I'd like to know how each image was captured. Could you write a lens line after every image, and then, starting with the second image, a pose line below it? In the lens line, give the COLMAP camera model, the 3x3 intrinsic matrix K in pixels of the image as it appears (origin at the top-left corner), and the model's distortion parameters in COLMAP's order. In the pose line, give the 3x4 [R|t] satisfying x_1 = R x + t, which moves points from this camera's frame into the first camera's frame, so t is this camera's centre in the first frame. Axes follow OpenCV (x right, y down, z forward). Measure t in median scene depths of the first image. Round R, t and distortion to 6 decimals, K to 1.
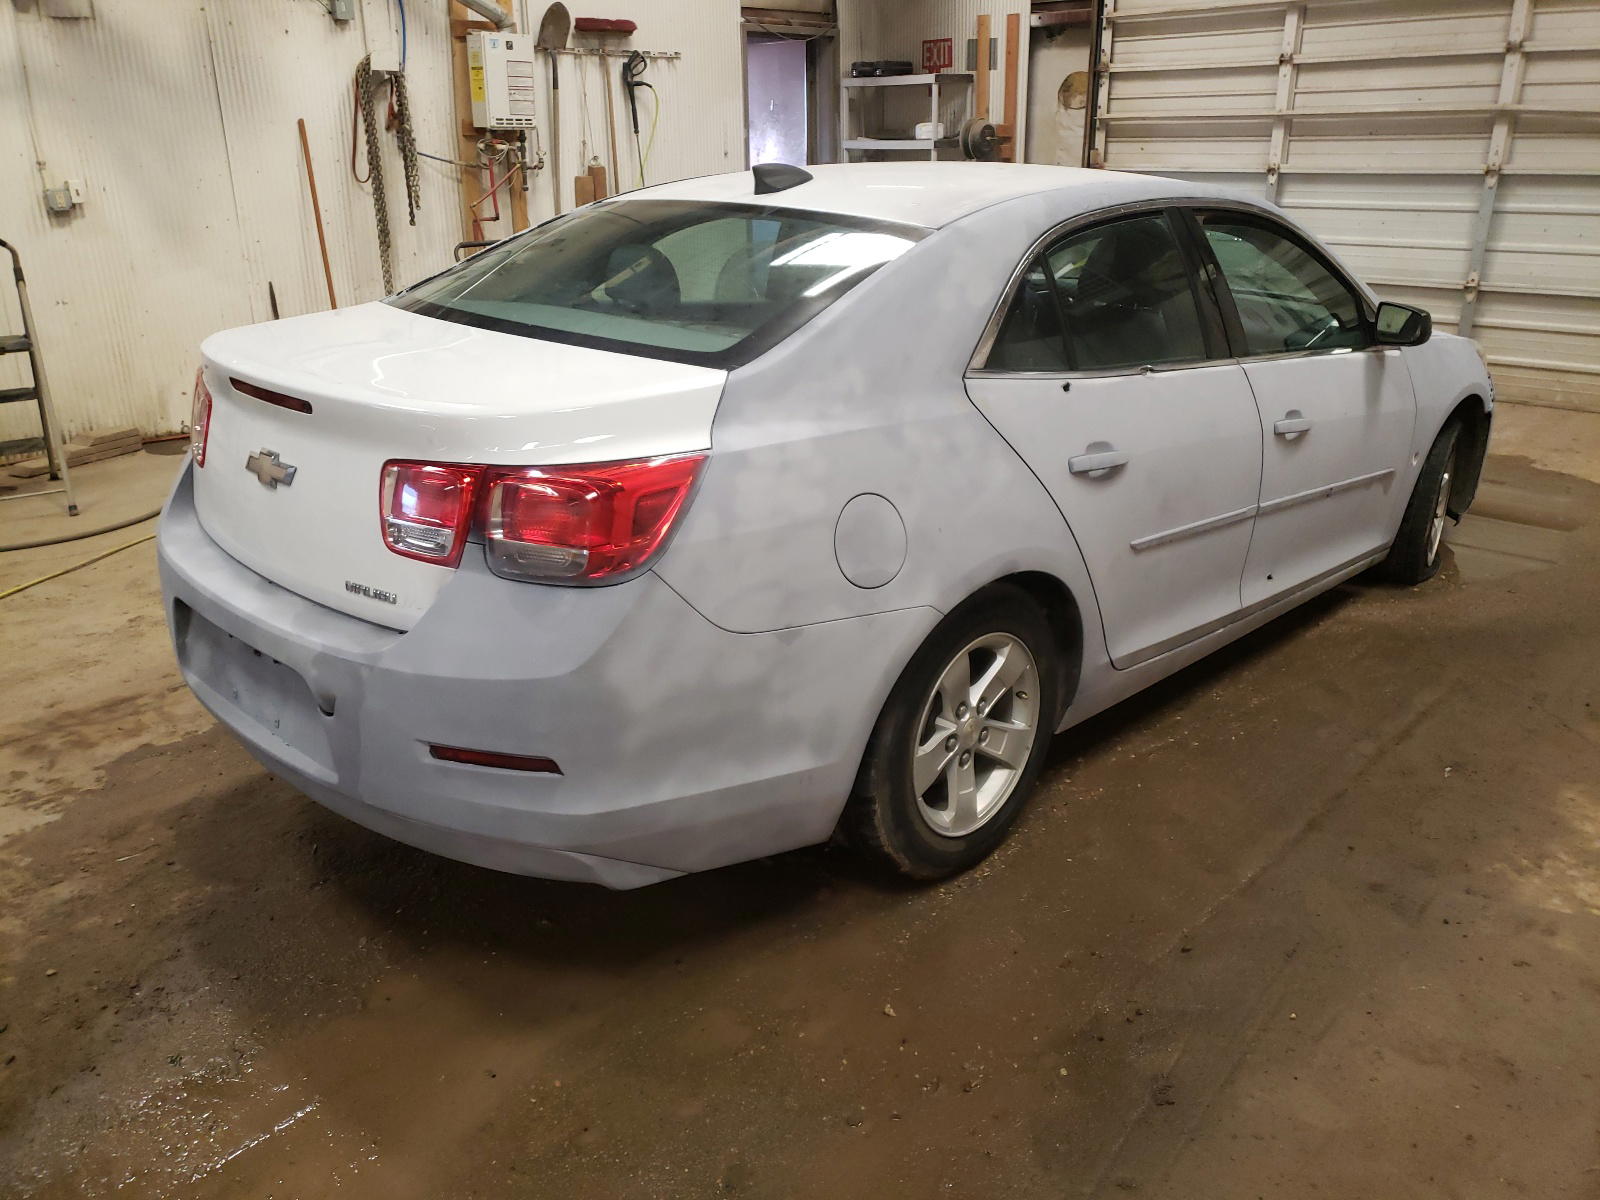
lens RADIAL K [[1215.1, 0, 788.0], [0, 1215.1, 595.8], [0, 0, 1]] dist [-0.001255, 0.042708]
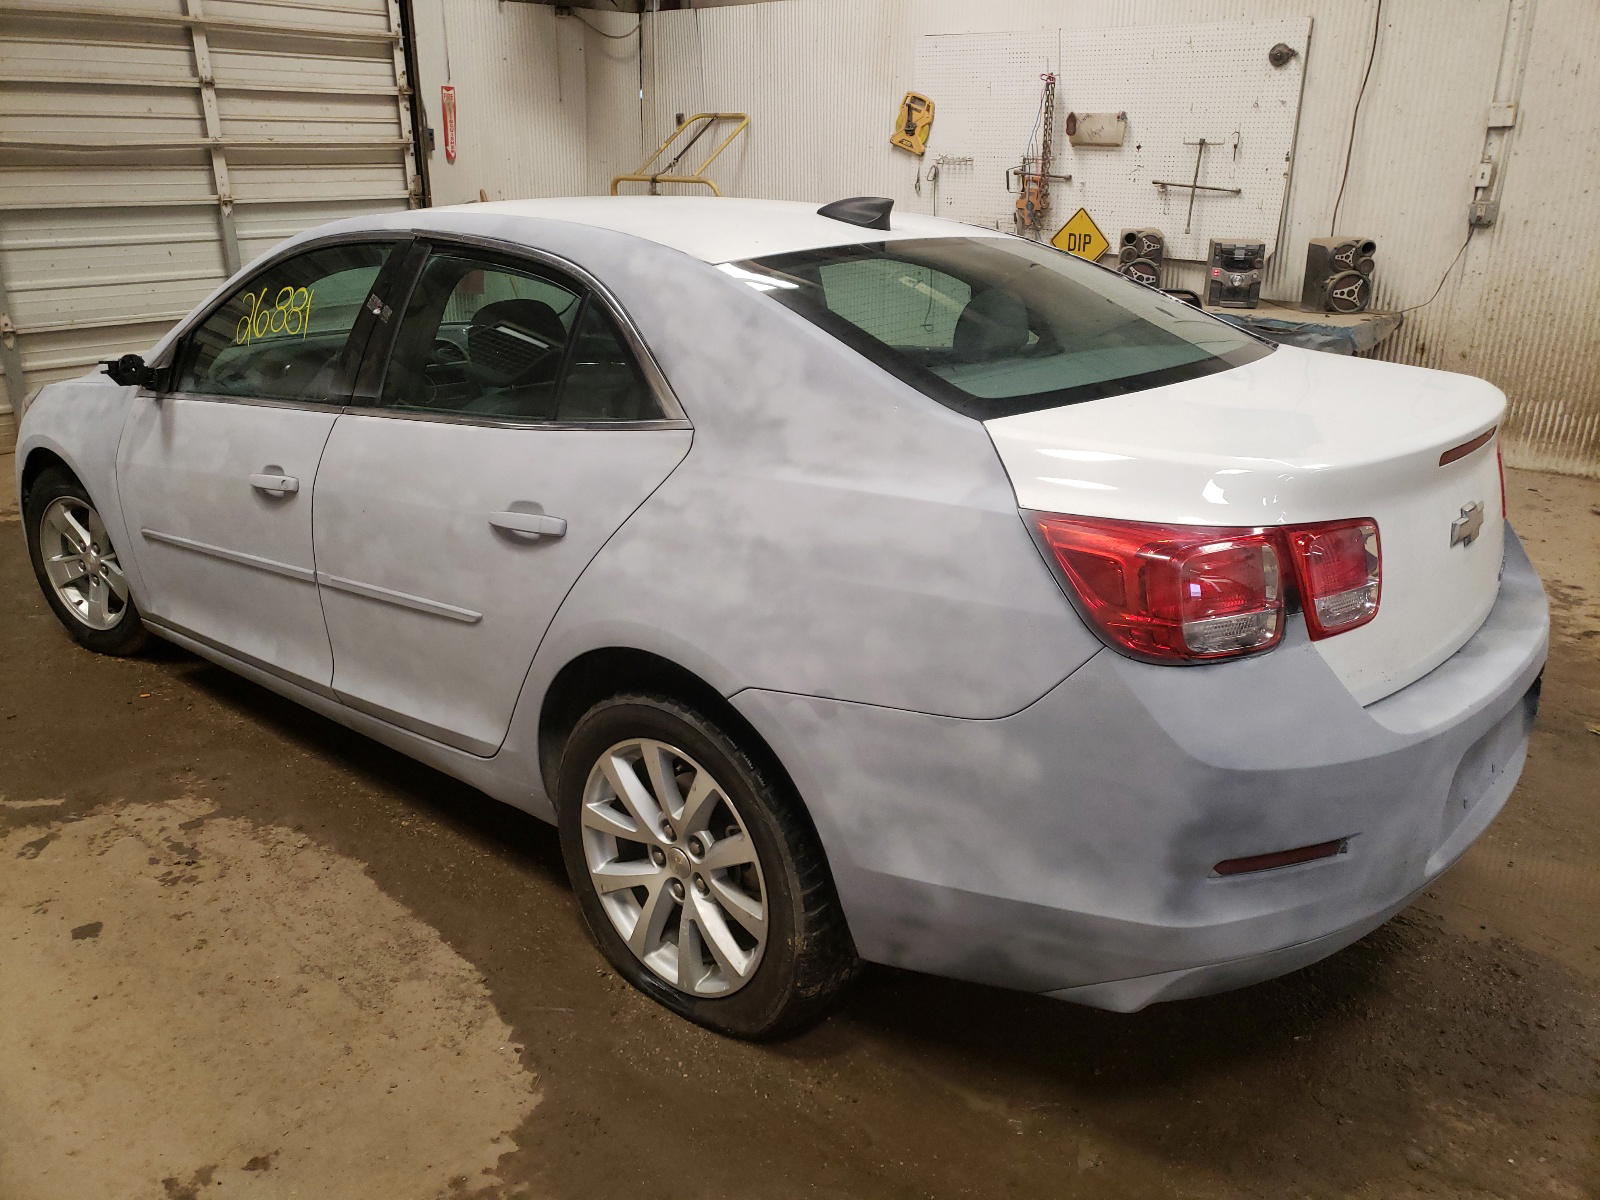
lens RADIAL K [[1252.9, 0, 800.0], [0, 1252.9, 600.0], [0, 0, 1]] dist [0.024684, -0.004134]
pose [[-0.031649, -0.336962, 0.940986, -0.550608], [0.364811, 0.872612, 0.324747, -0.227549], [-0.930544, 0.353560, 0.095310, 0.581120]]
